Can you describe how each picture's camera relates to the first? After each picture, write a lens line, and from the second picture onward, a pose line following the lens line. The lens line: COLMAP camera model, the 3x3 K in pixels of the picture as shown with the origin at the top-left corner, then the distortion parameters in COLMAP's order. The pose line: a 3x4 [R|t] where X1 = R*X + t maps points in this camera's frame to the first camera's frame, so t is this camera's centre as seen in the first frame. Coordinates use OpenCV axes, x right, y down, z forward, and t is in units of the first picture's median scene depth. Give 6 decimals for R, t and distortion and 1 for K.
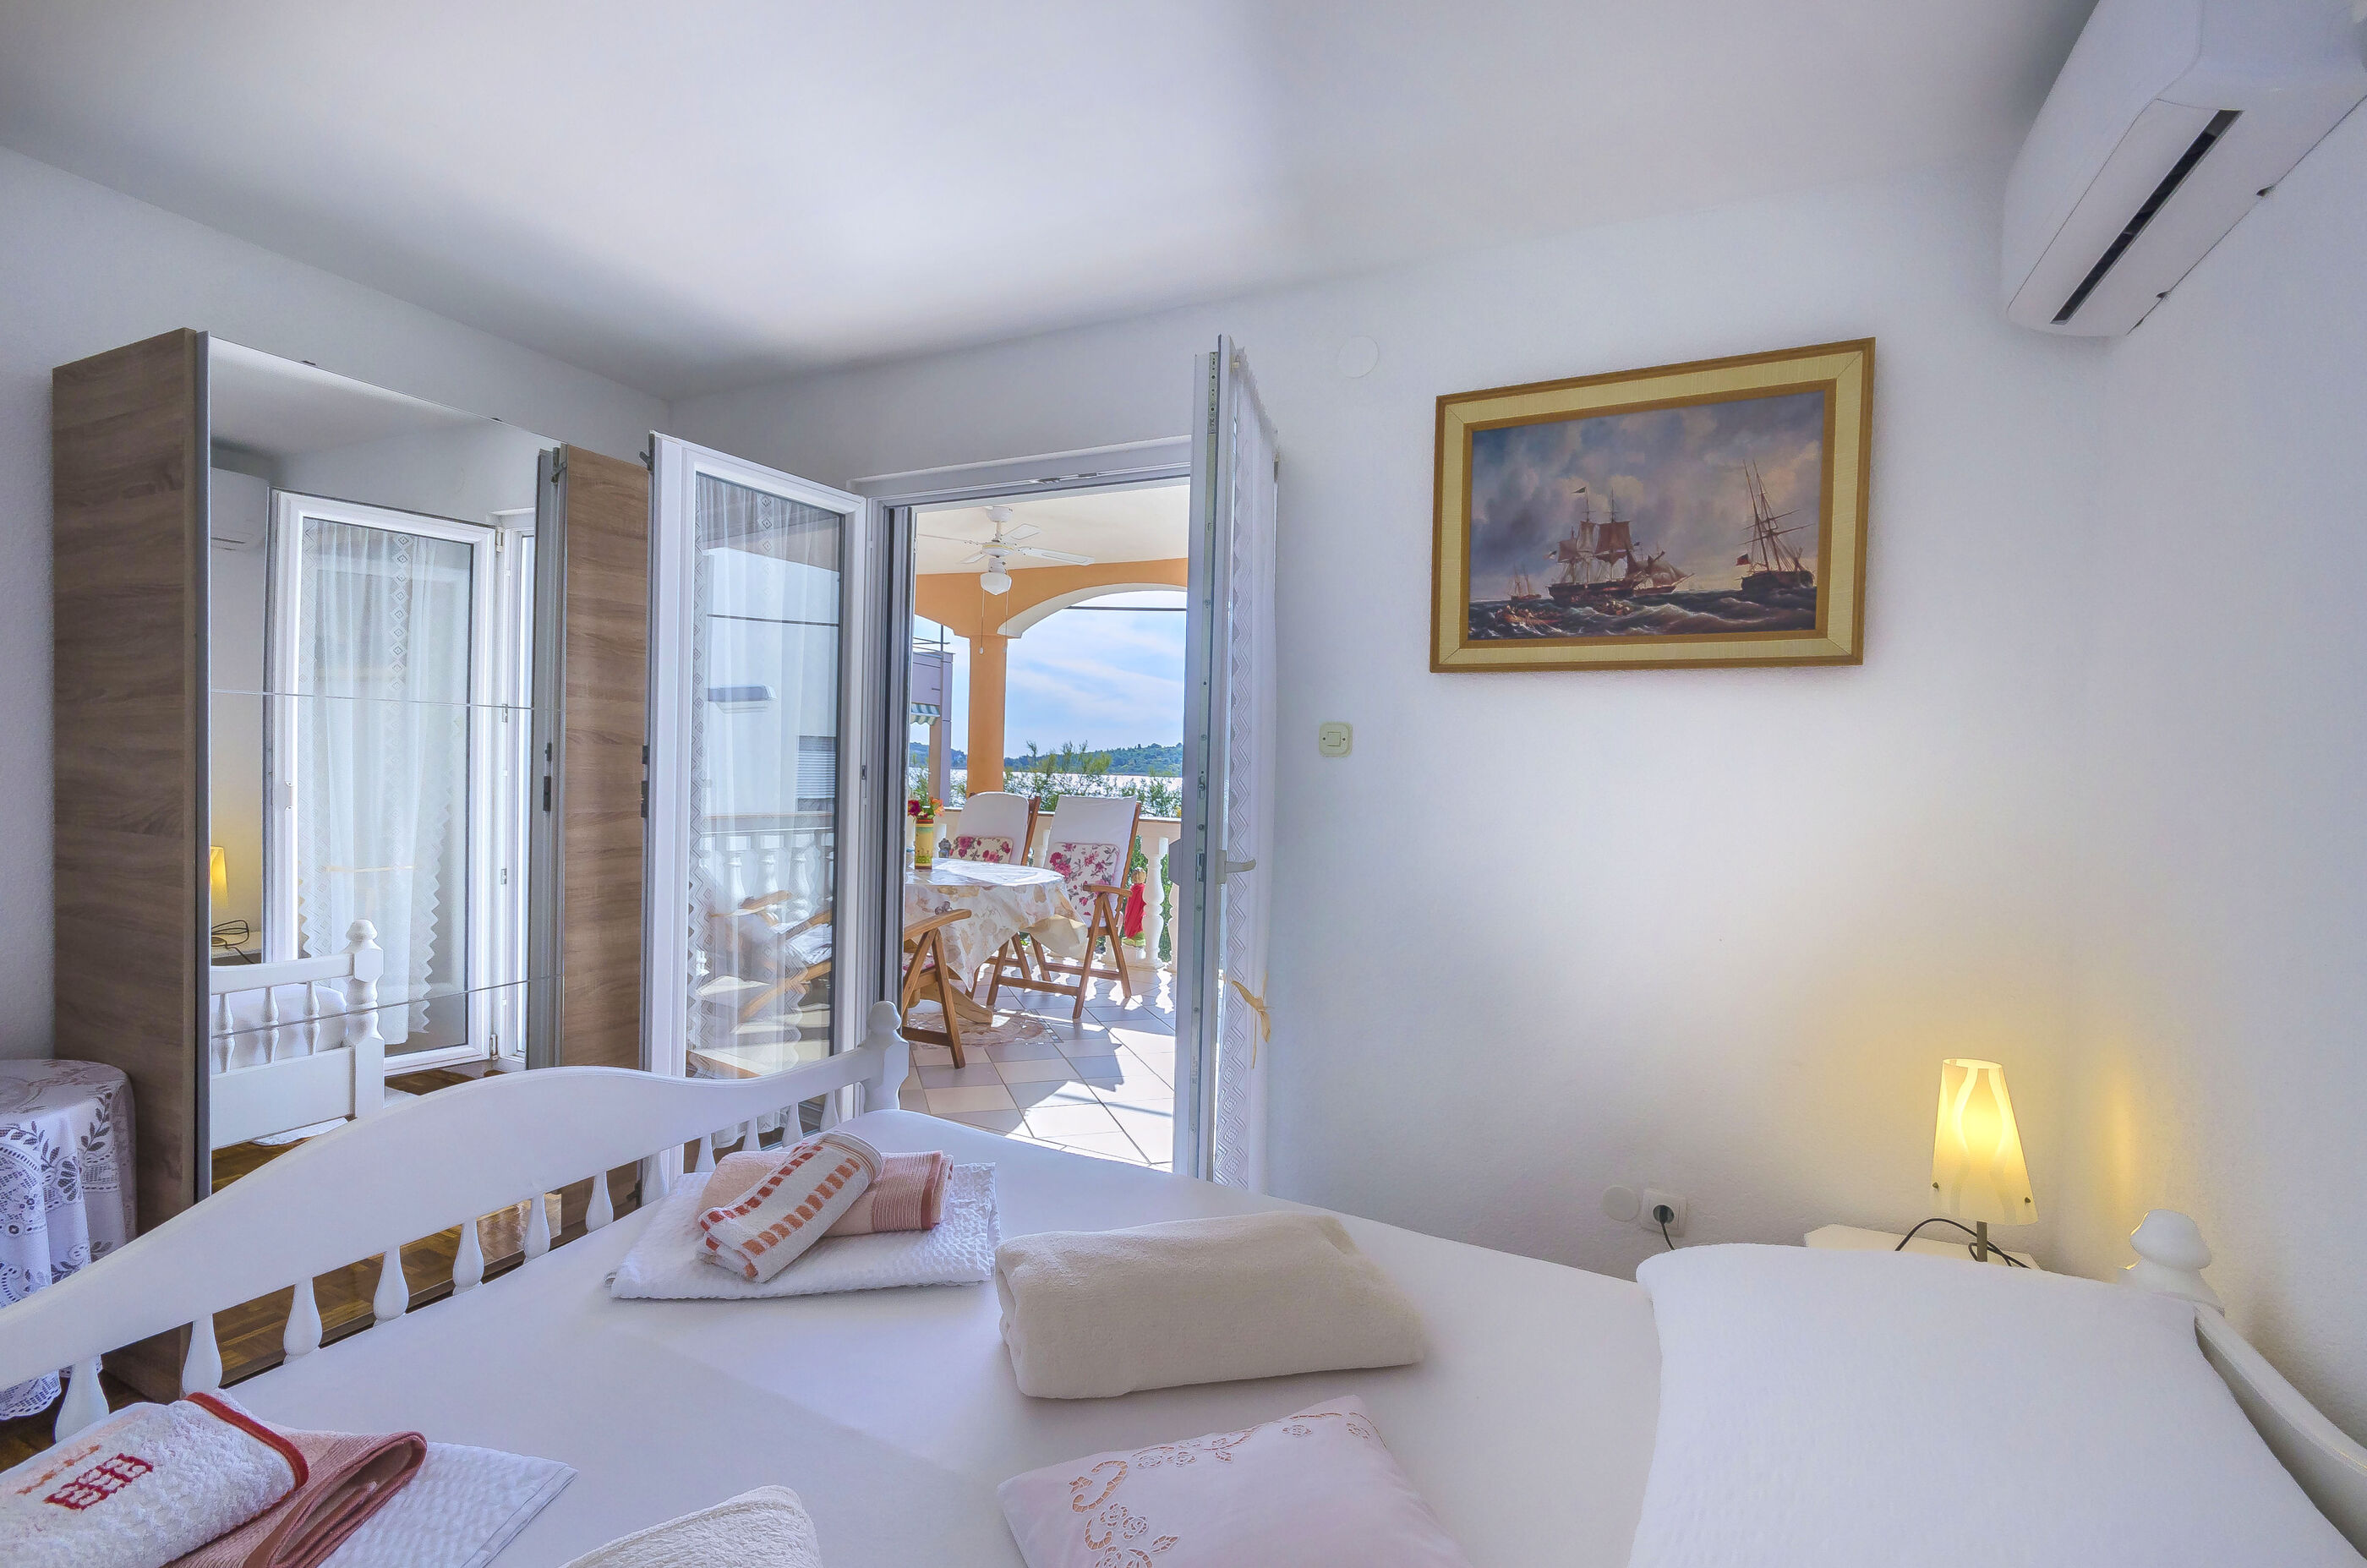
lens RADIAL K [[1037.6, 0, 1191.6], [0, 1037.6, 790.0], [0, 0, 1]] dist [0.009185, 0.000317]
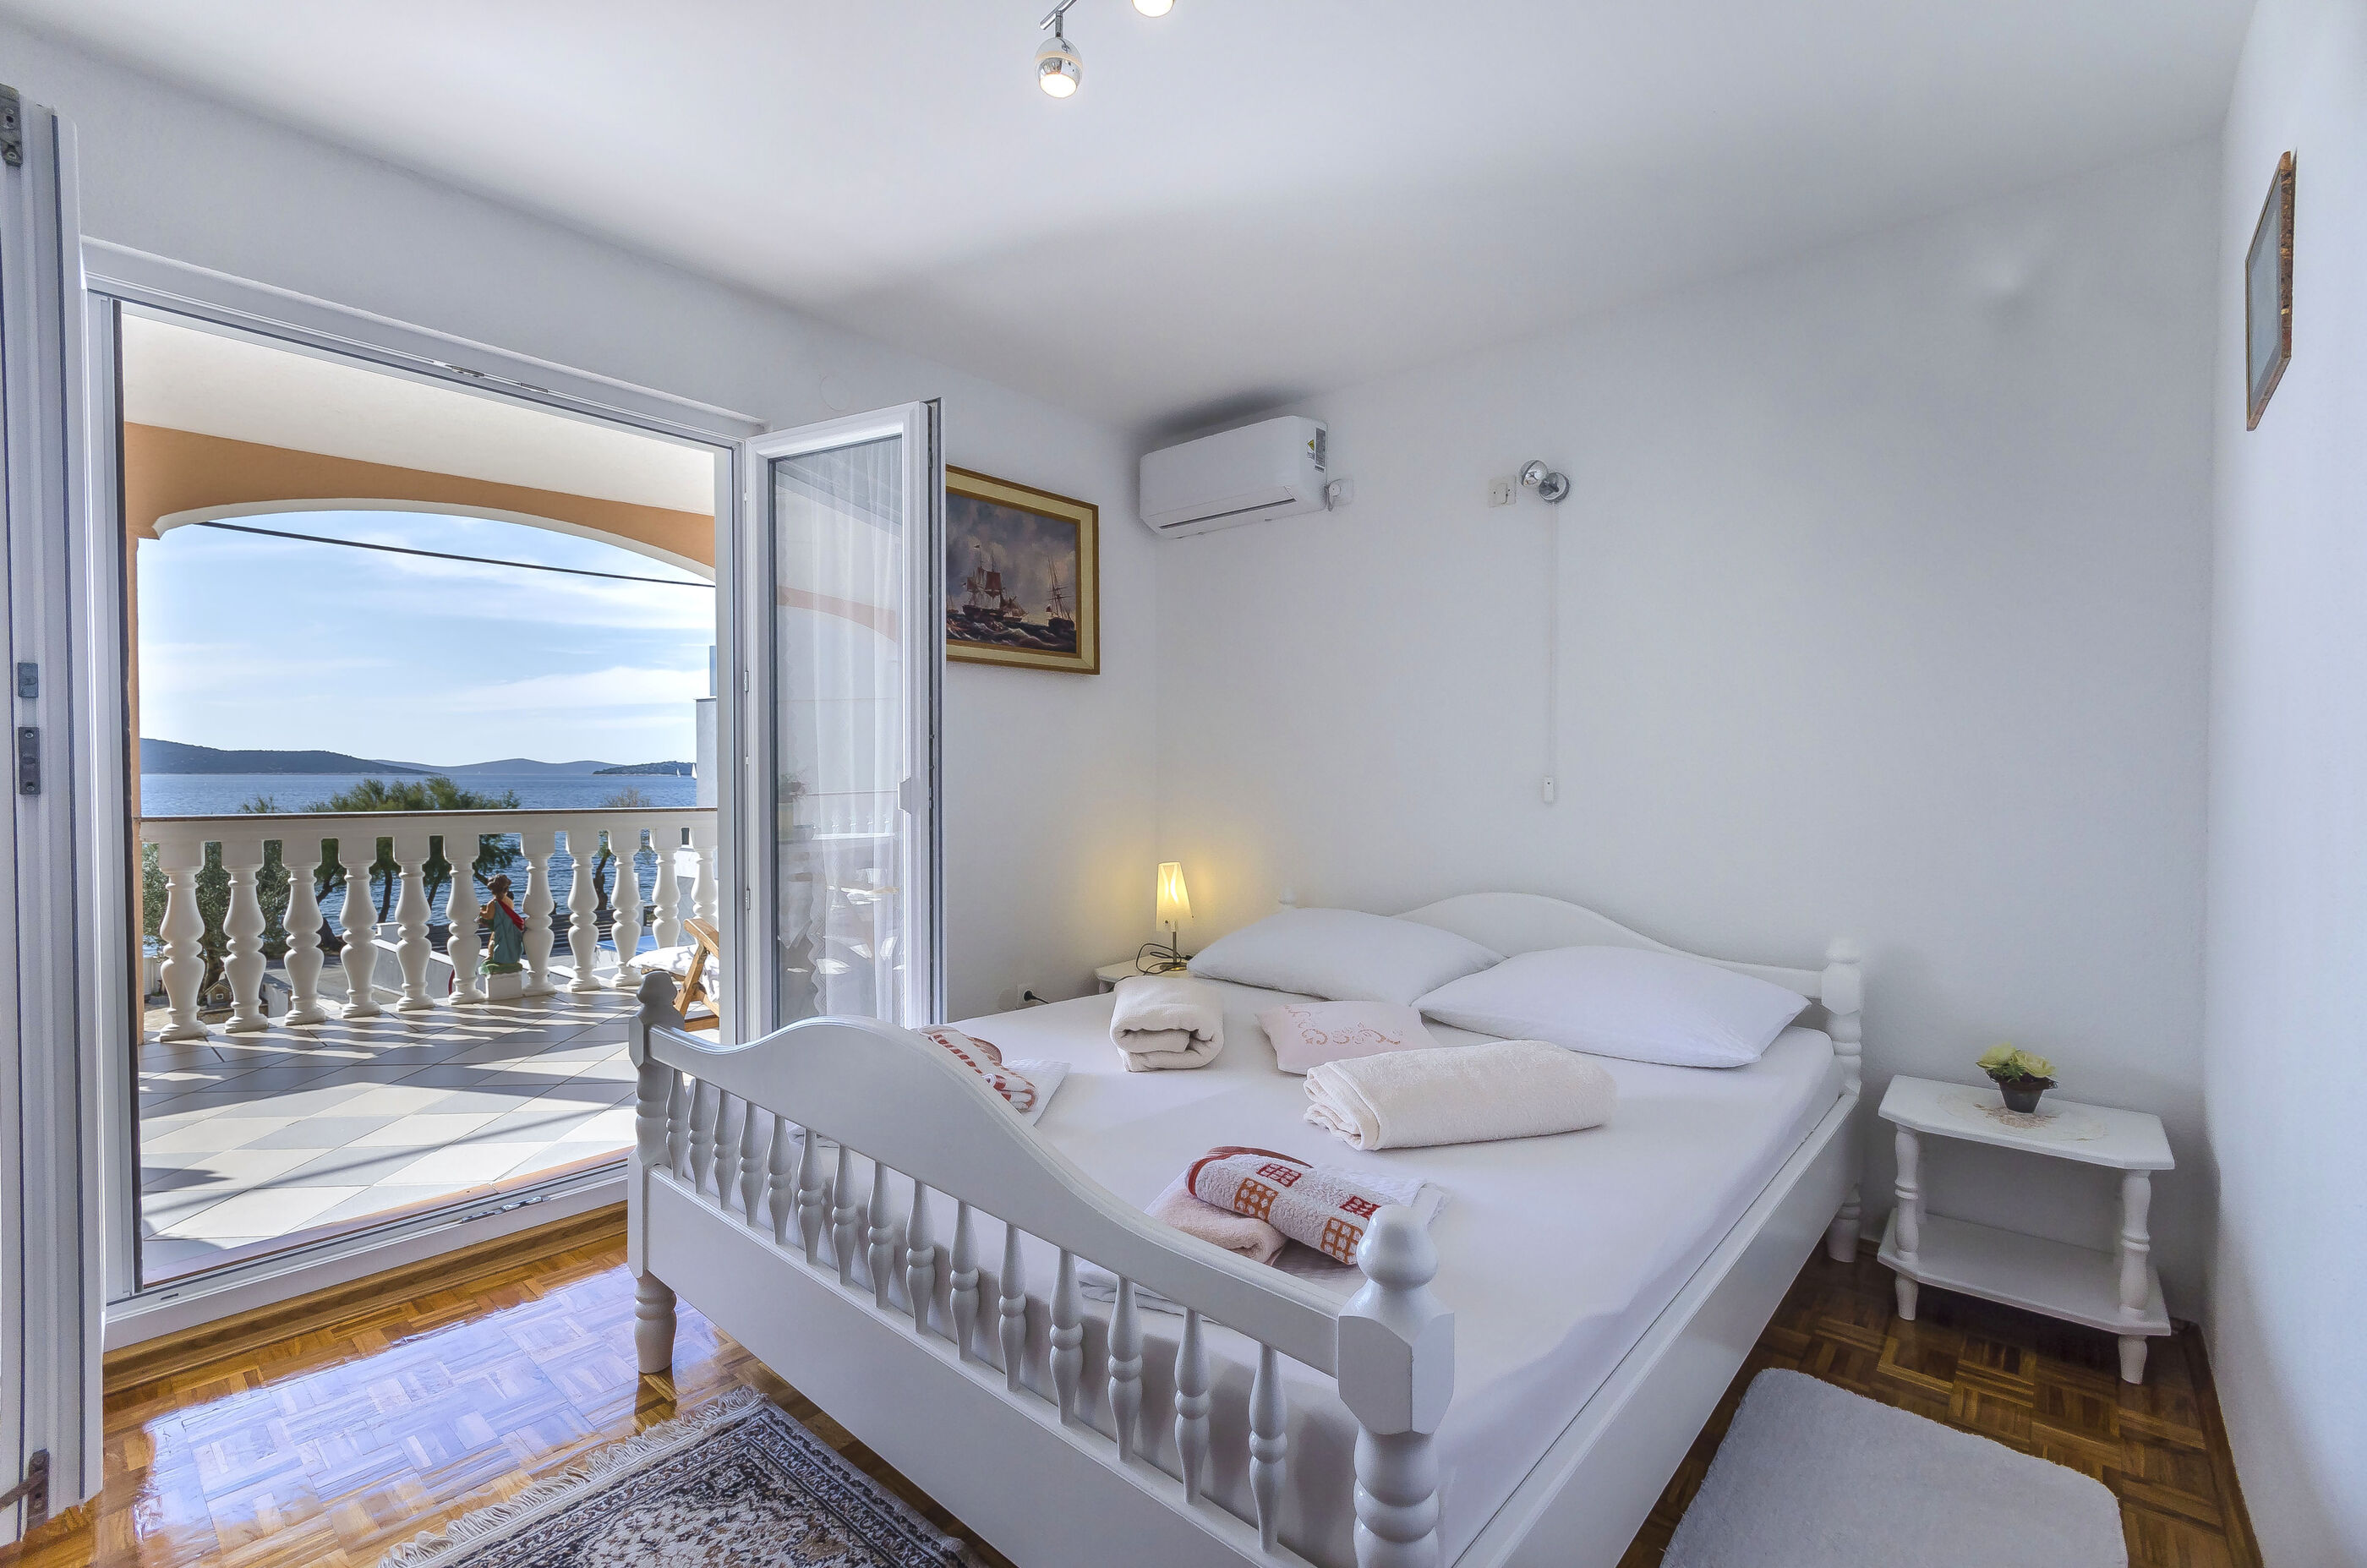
lens RADIAL K [[1037.6, 0, 1191.6], [0, 1037.6, 790.0], [0, 0, 1]] dist [0.009185, 0.000317]
pose [[0.243559, -0.051923, 0.968495, -1.085046], [0.018633, 0.998632, 0.048853, 0.002622], [-0.969707, 0.006148, 0.244194, 0.327921]]
